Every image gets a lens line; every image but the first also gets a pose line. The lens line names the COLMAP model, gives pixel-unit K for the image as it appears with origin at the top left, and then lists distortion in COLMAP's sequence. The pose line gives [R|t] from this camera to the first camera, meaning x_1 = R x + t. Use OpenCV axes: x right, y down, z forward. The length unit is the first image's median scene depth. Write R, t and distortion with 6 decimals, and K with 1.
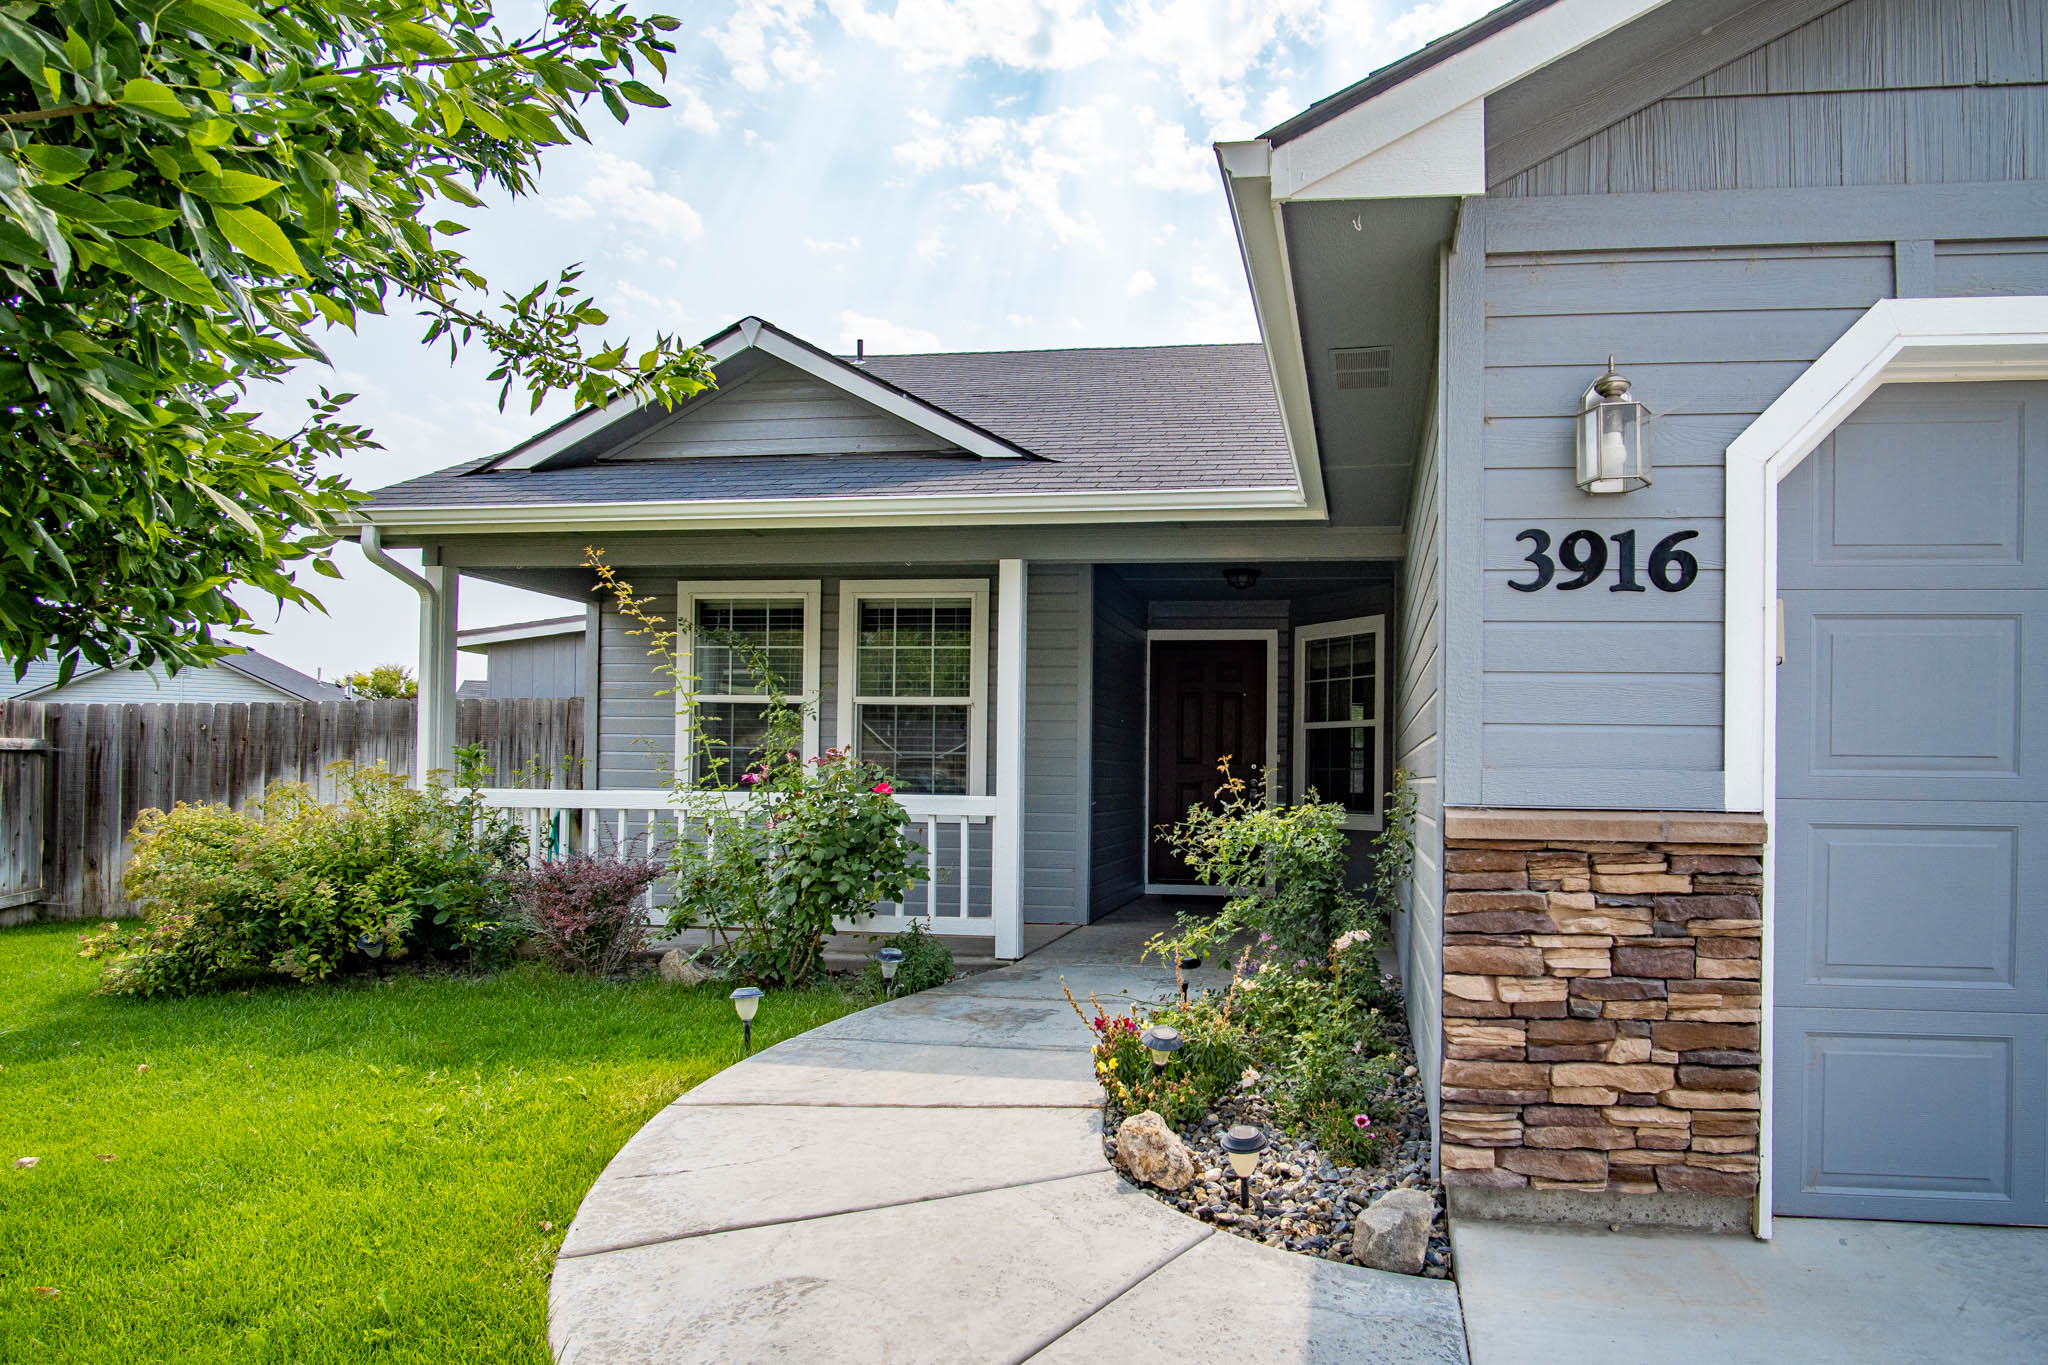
lens RADIAL K [[1853.7, 0, 1024.9], [0, 1853.7, 686.1], [0, 0, 1]] dist [-0.054006, 0.000000]
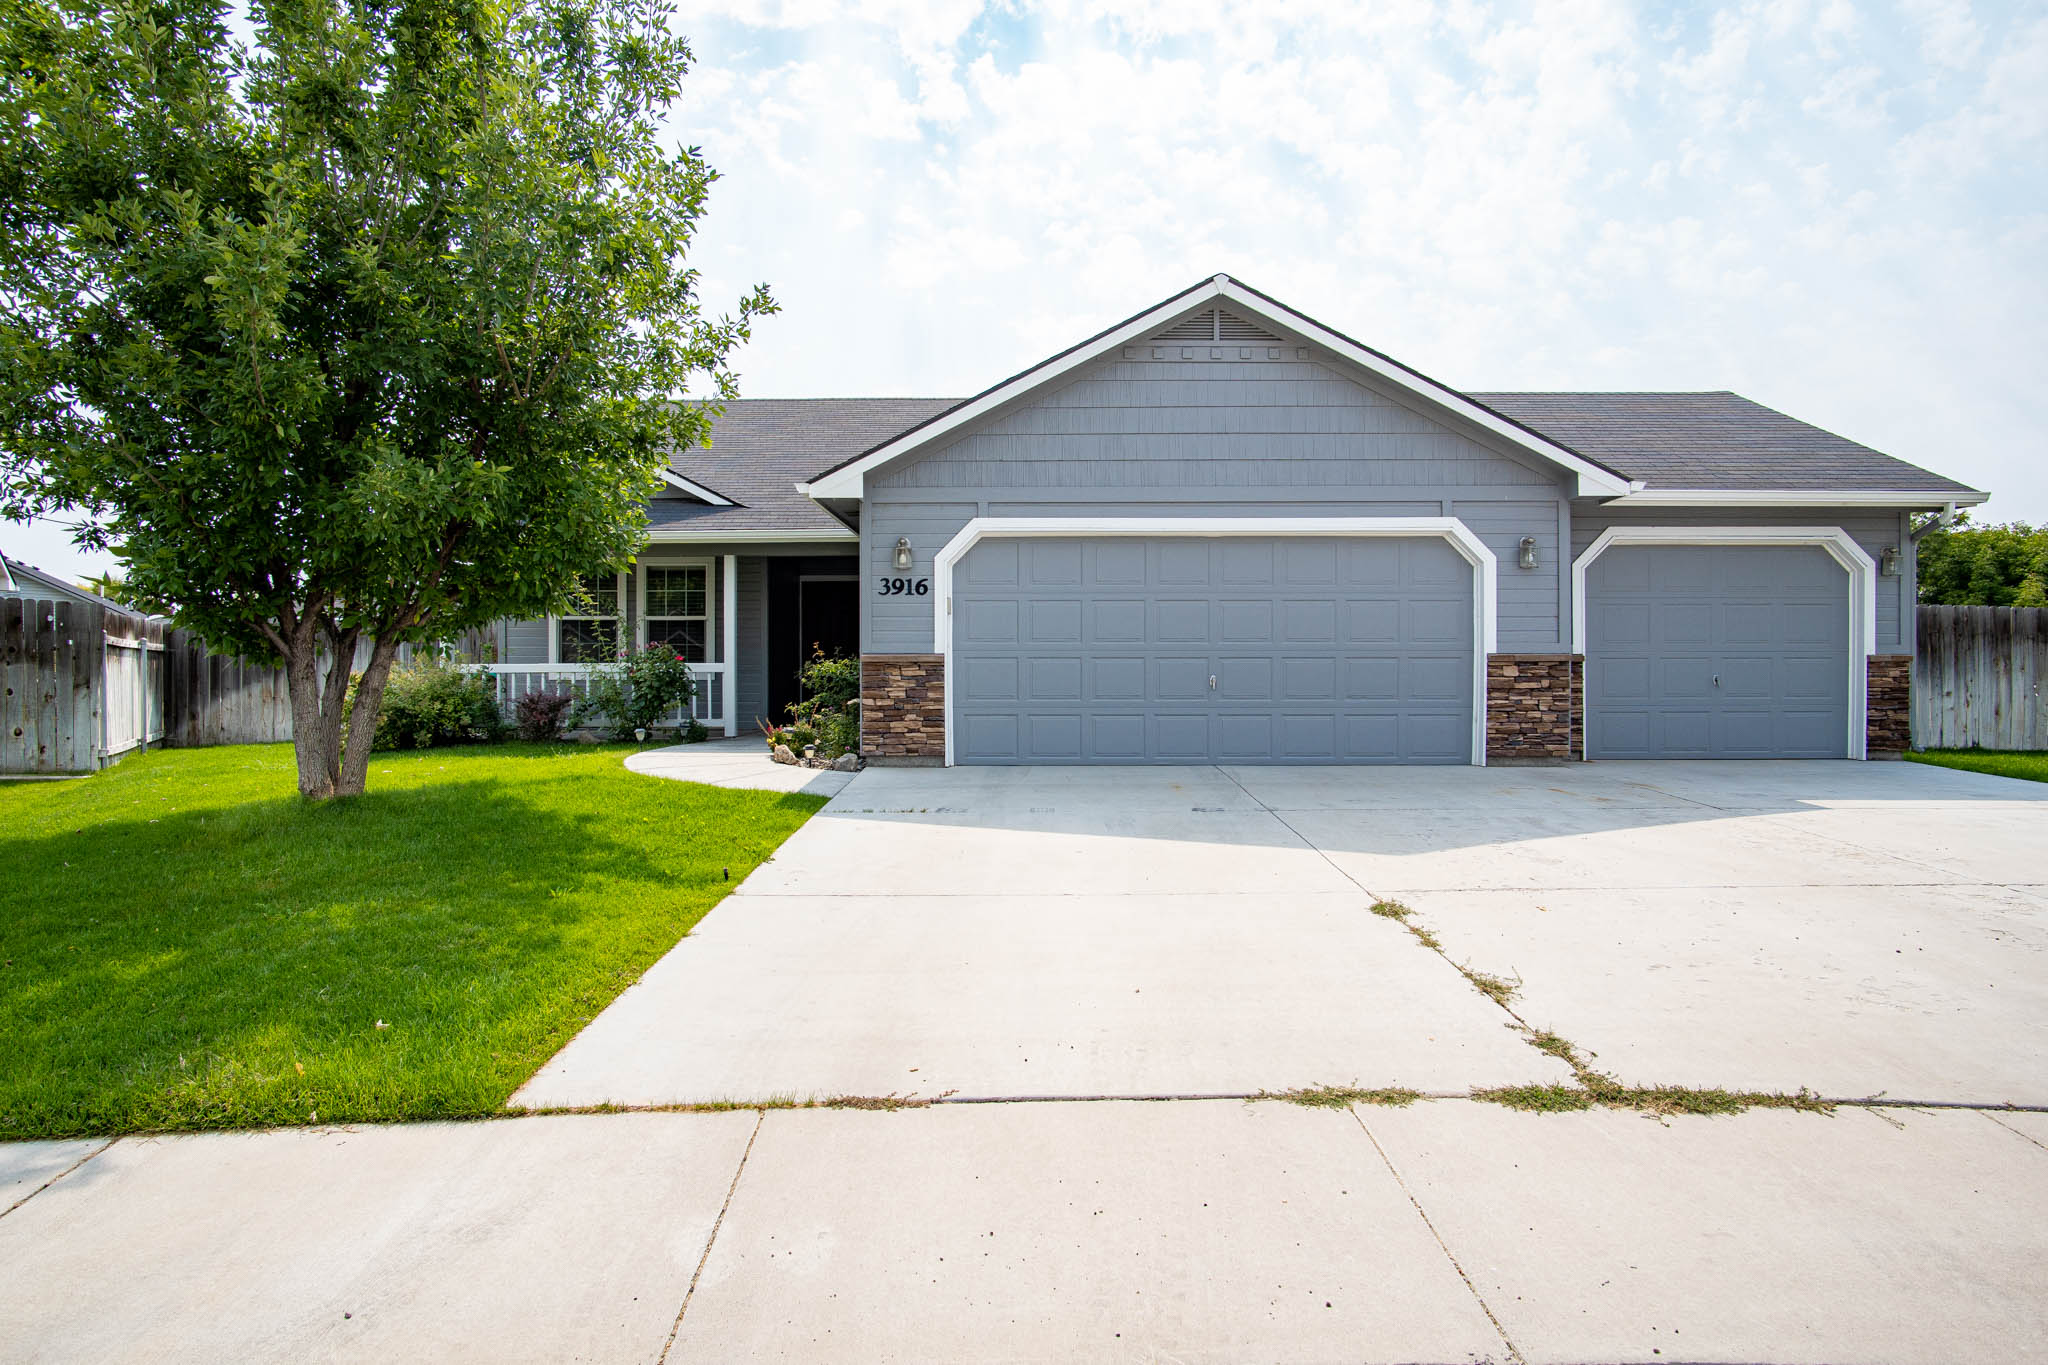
lens RADIAL K [[1853.7, 0, 1026.4], [0, 1853.7, 675.9], [0, 0, 1]] dist [-0.054006, 0.000000]
pose [[0.985376, -0.014103, 0.169808, -0.067883], [0.005692, 0.998737, 0.049921, -0.063332], [-0.170298, -0.048224, 0.984212, -2.351678]]
